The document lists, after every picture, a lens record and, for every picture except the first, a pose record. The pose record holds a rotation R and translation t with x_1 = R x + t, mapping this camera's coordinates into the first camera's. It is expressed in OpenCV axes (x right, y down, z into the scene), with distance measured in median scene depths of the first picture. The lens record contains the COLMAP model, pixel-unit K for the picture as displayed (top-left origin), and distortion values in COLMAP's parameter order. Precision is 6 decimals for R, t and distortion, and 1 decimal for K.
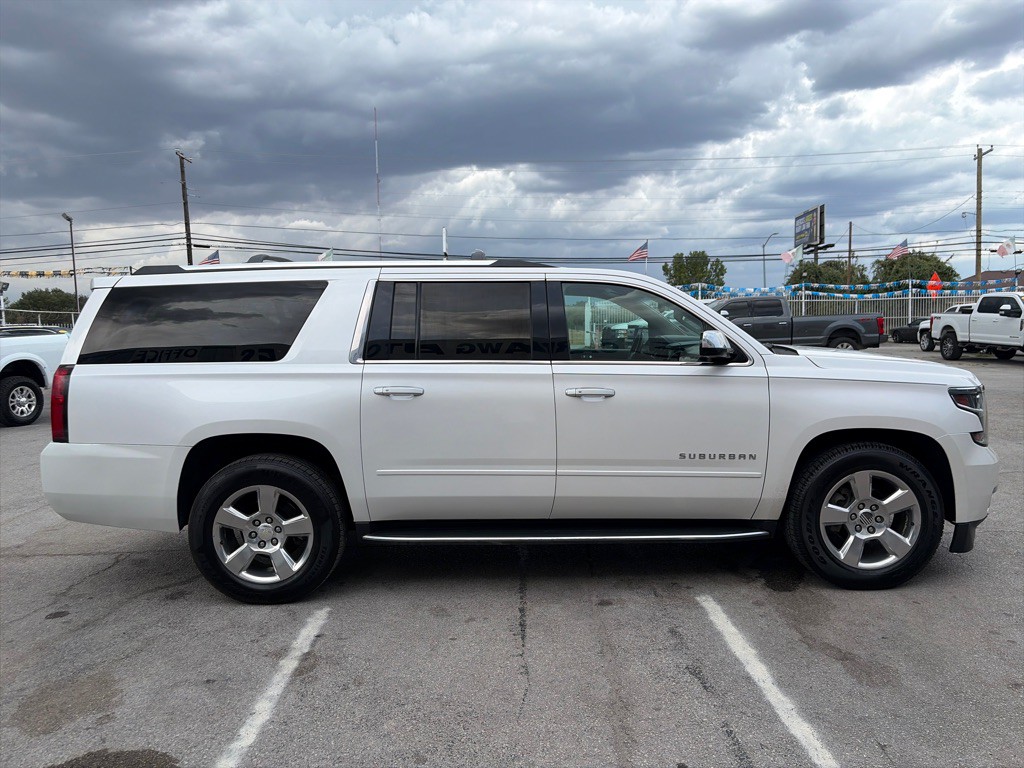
lens RADIAL K [[775.8, 0, 508.8], [0, 775.8, 380.6], [0, 0, 1]] dist [0.033625, -0.035033]
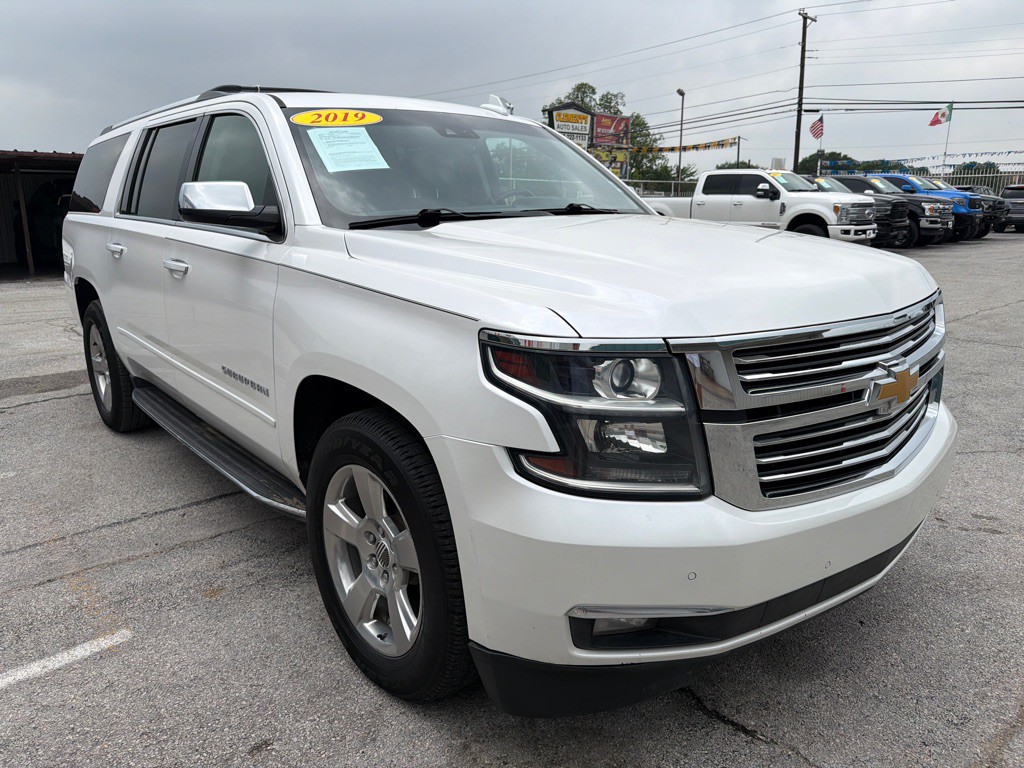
lens RADIAL K [[714.1, 0, 509.5], [0, 714.1, 384.9], [0, 0, 1]] dist [0.021610, -0.002949]
pose [[0.649641, 0.201814, -0.732965, 0.099795], [-0.061693, 0.974936, 0.213759, -0.004776], [0.757734, -0.093648, 0.645810, 0.090851]]
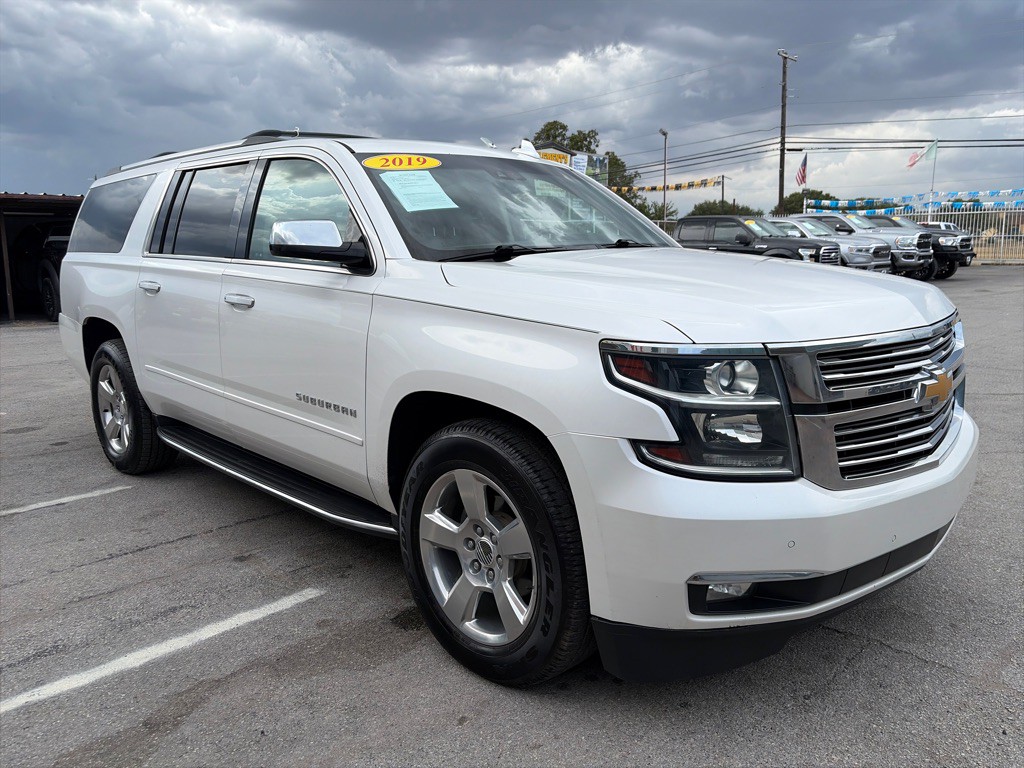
lens RADIAL K [[768.4, 0, 513.3], [0, 768.4, 381.8], [0, 0, 1]] dist [0.029088, -0.026775]
pose [[0.698627, 0.136870, -0.702273, 0.100809], [-0.052875, 0.988725, 0.140098, -0.003177], [0.713530, -0.060744, 0.697987, 0.074938]]
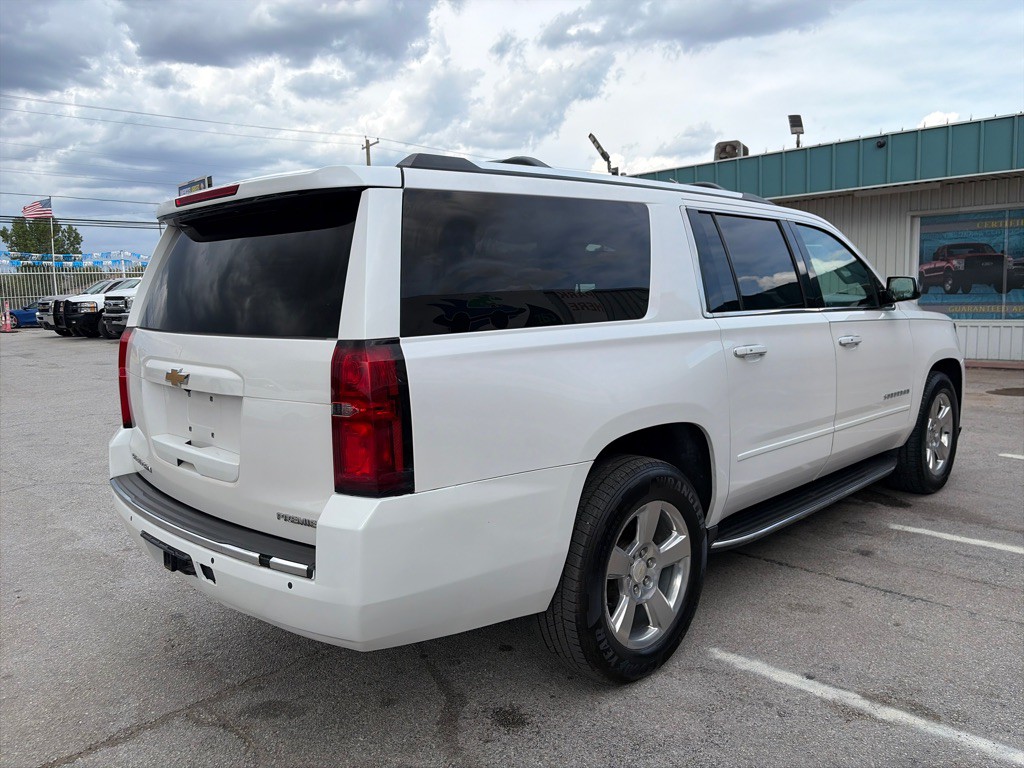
lens RADIAL K [[775.8, 0, 508.8], [0, 775.8, 380.6], [0, 0, 1]] dist [0.033625, -0.035033]
pose [[0.711189, -0.086624, 0.697644, -0.101087], [0.063738, 0.996237, 0.058724, -0.002128], [-0.700106, 0.002703, 0.714034, 0.070568]]
